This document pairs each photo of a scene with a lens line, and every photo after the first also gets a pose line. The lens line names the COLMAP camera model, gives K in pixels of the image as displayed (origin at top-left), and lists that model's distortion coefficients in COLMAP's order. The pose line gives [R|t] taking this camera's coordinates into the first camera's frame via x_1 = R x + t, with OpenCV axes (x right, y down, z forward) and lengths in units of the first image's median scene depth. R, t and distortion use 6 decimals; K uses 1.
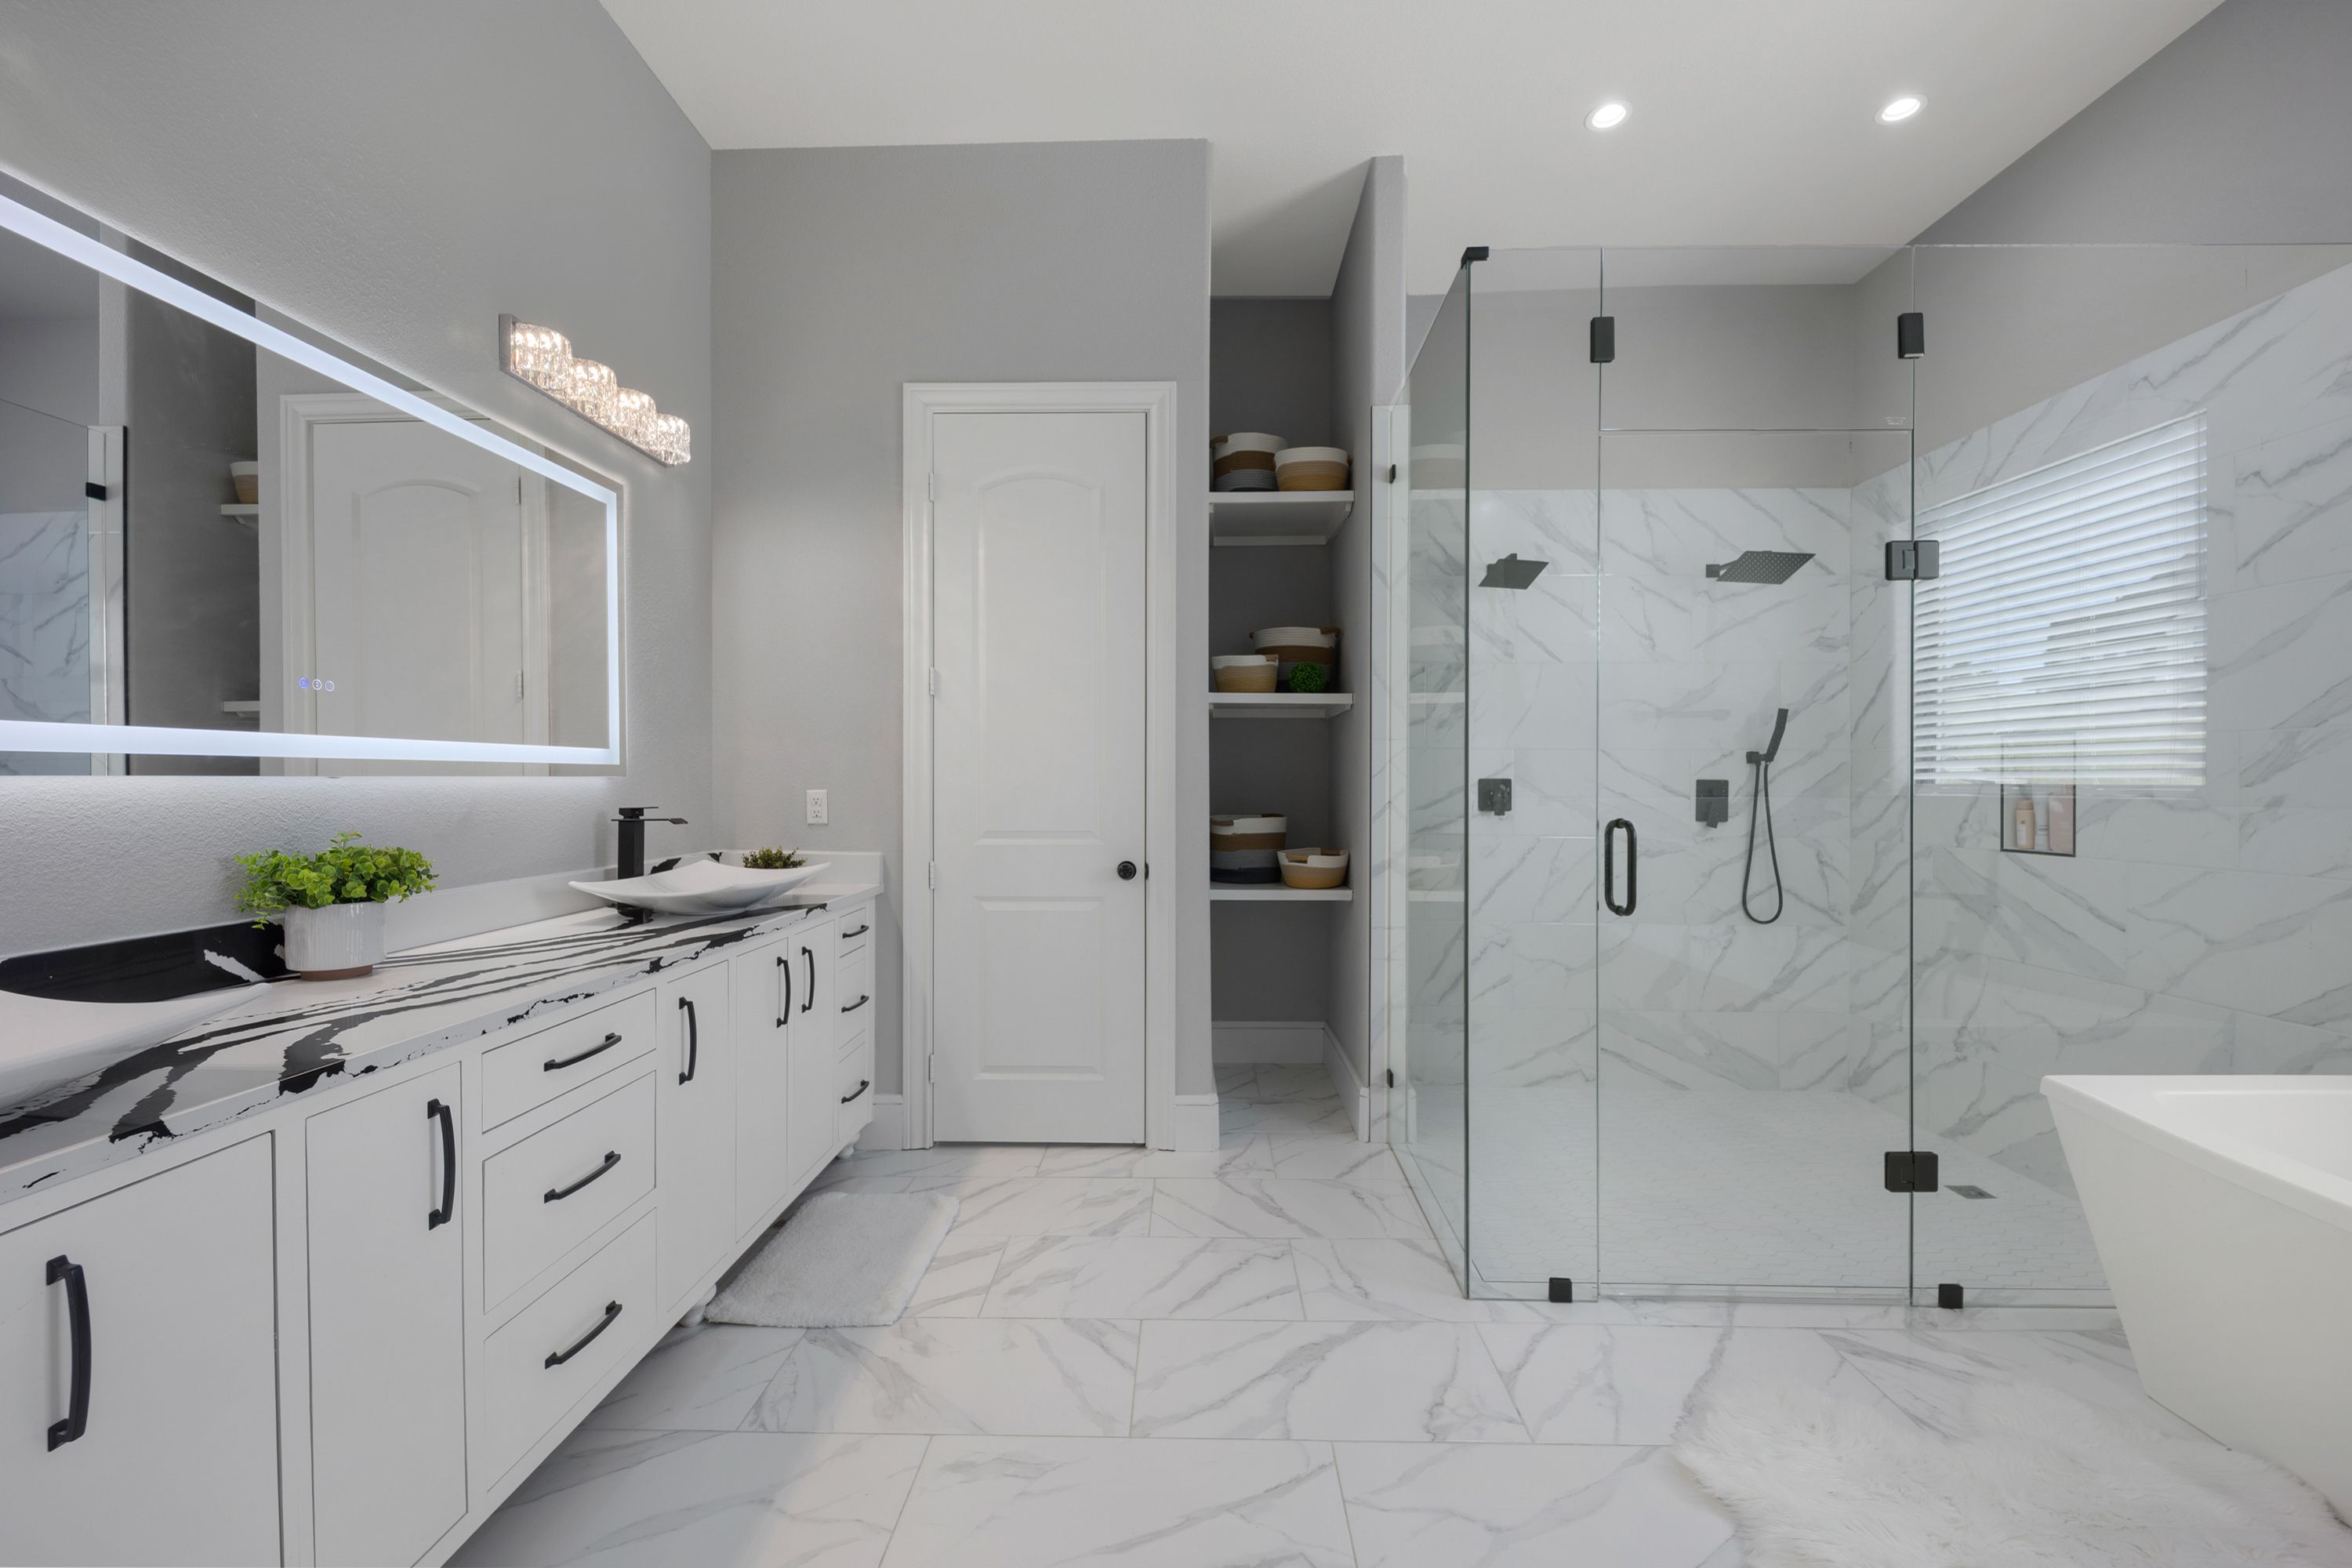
lens RADIAL K [[935.2, 0, 1165.0], [0, 935.2, 784.7], [0, 0, 1]] dist [0.027359, 0.000028]
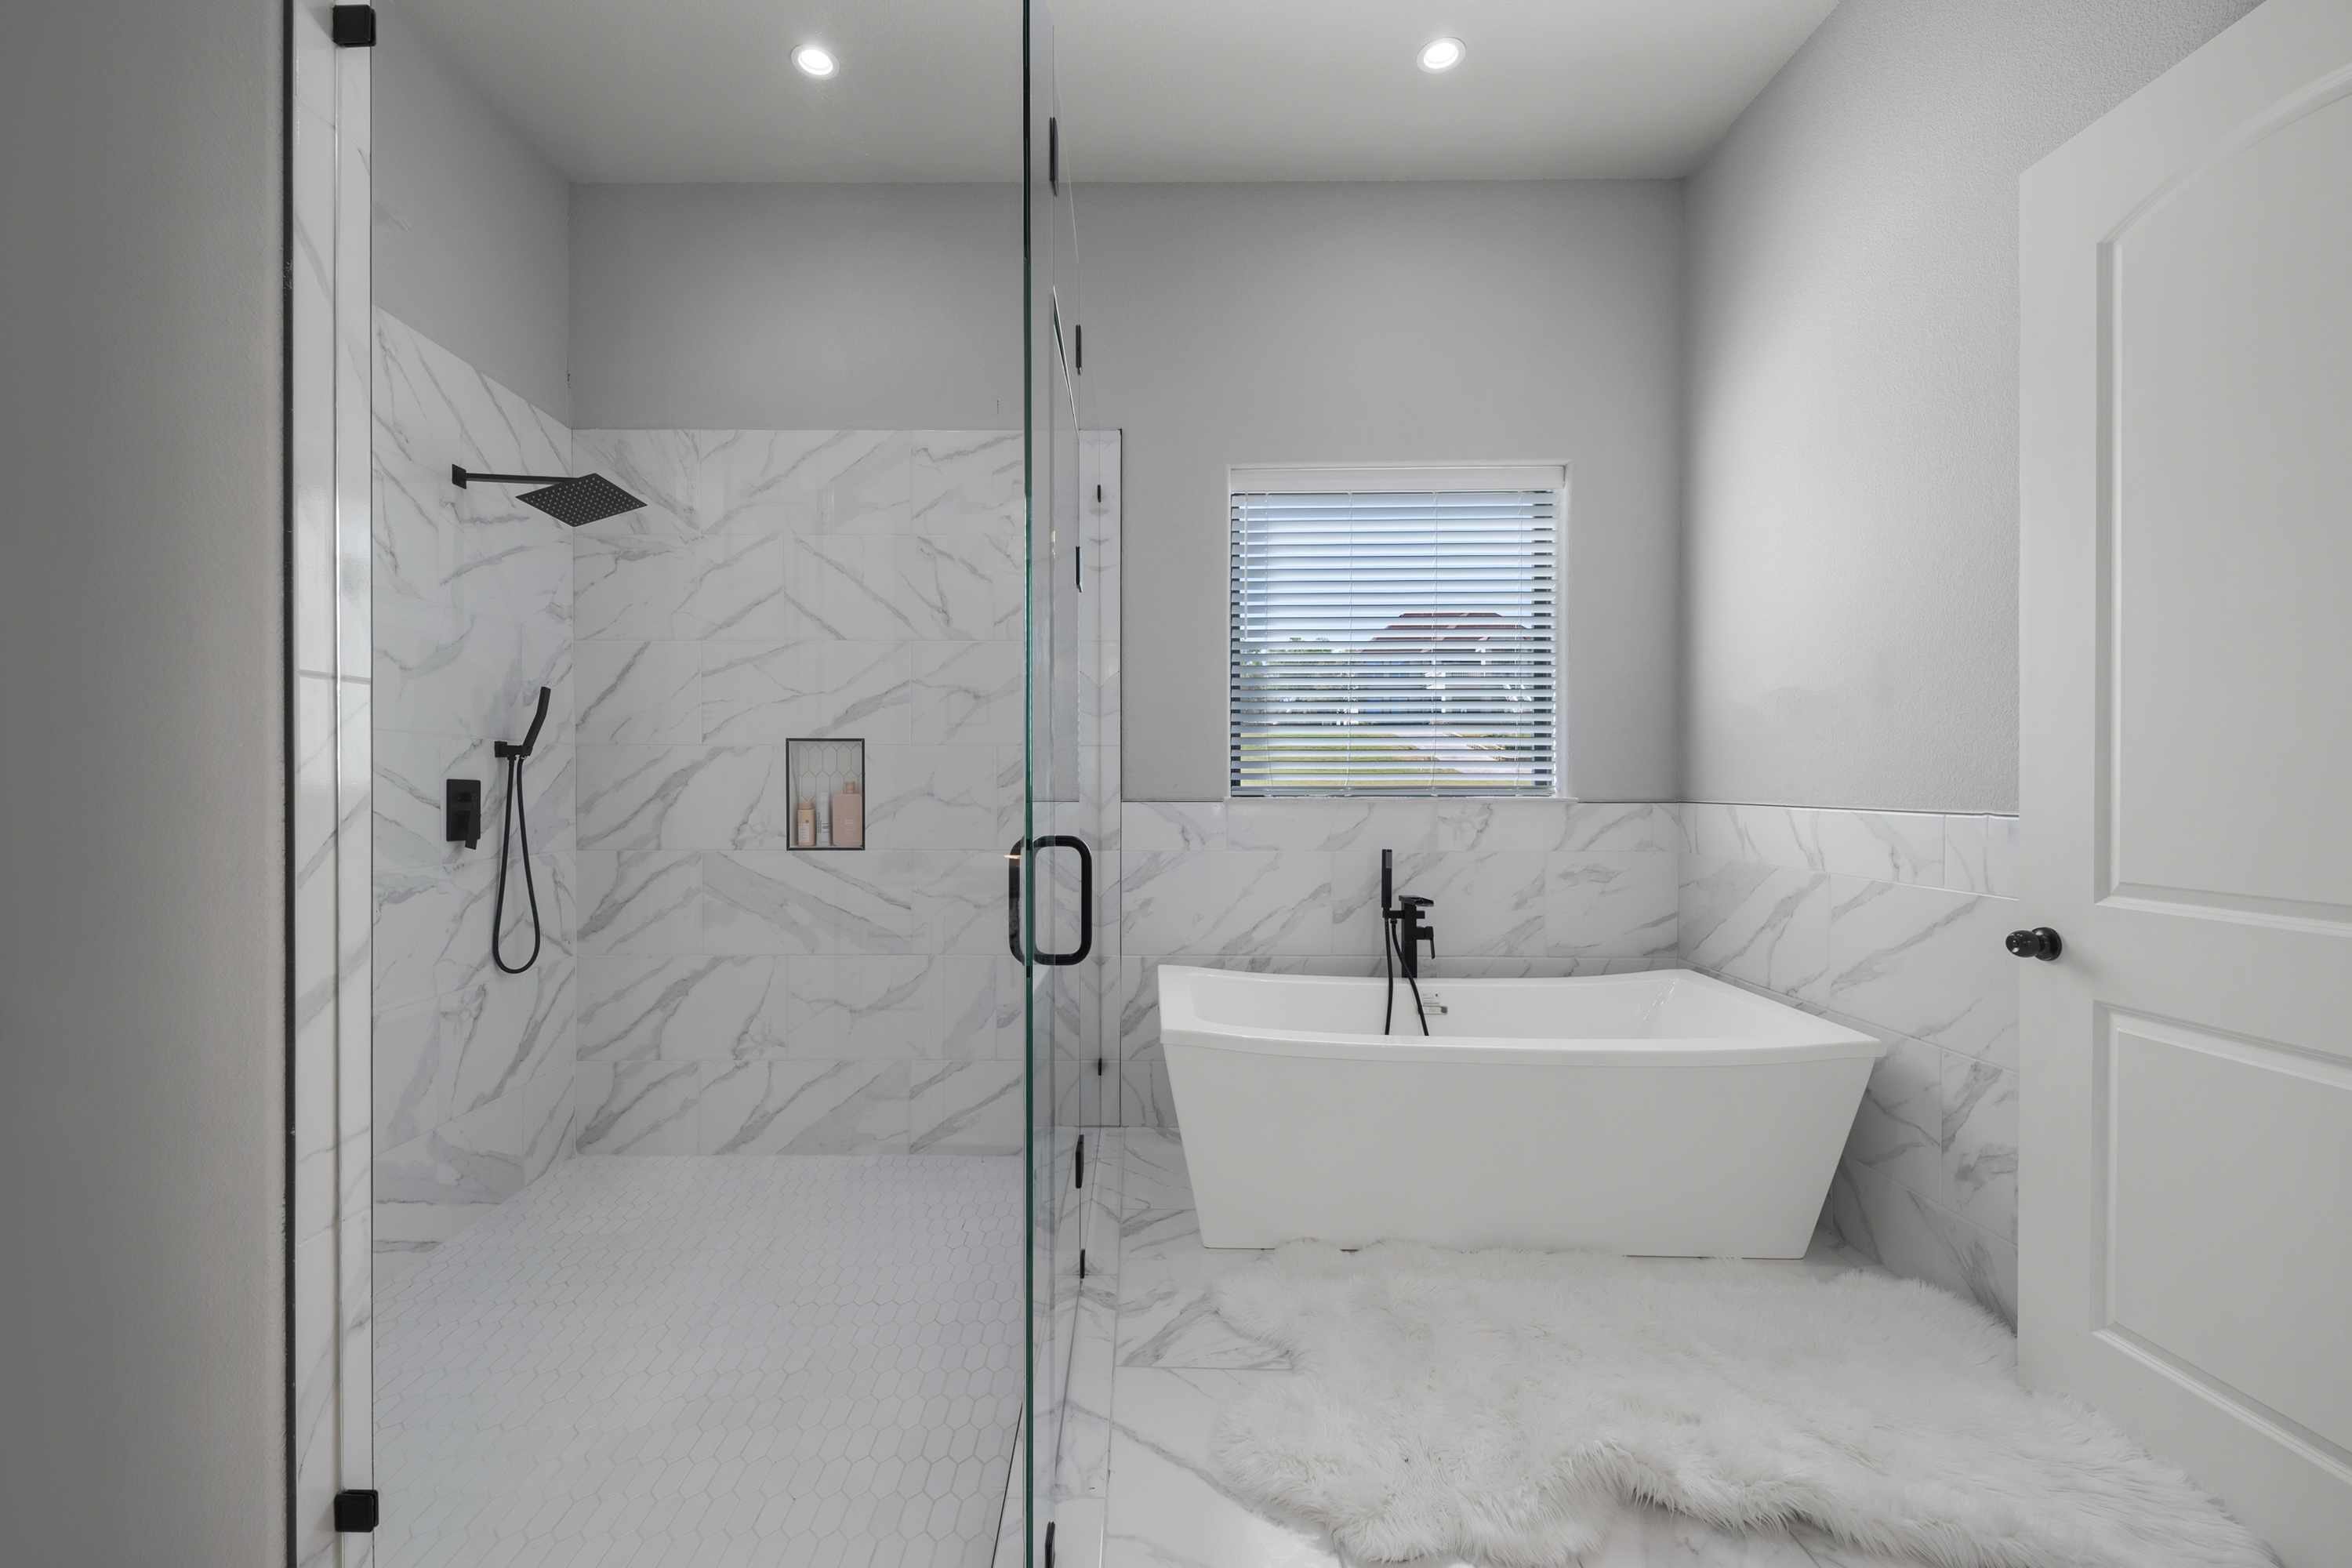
lens RADIAL K [[981.4, 0, 1122.7], [0, 981.4, 789.7], [0, 0, 1]] dist [0.030011, 0.000013]
pose [[-0.005002, -0.004289, 0.999978, -0.154859], [0.002398, 0.999988, 0.004301, 0.000372], [-0.999985, 0.002419, -0.004991, 0.528158]]
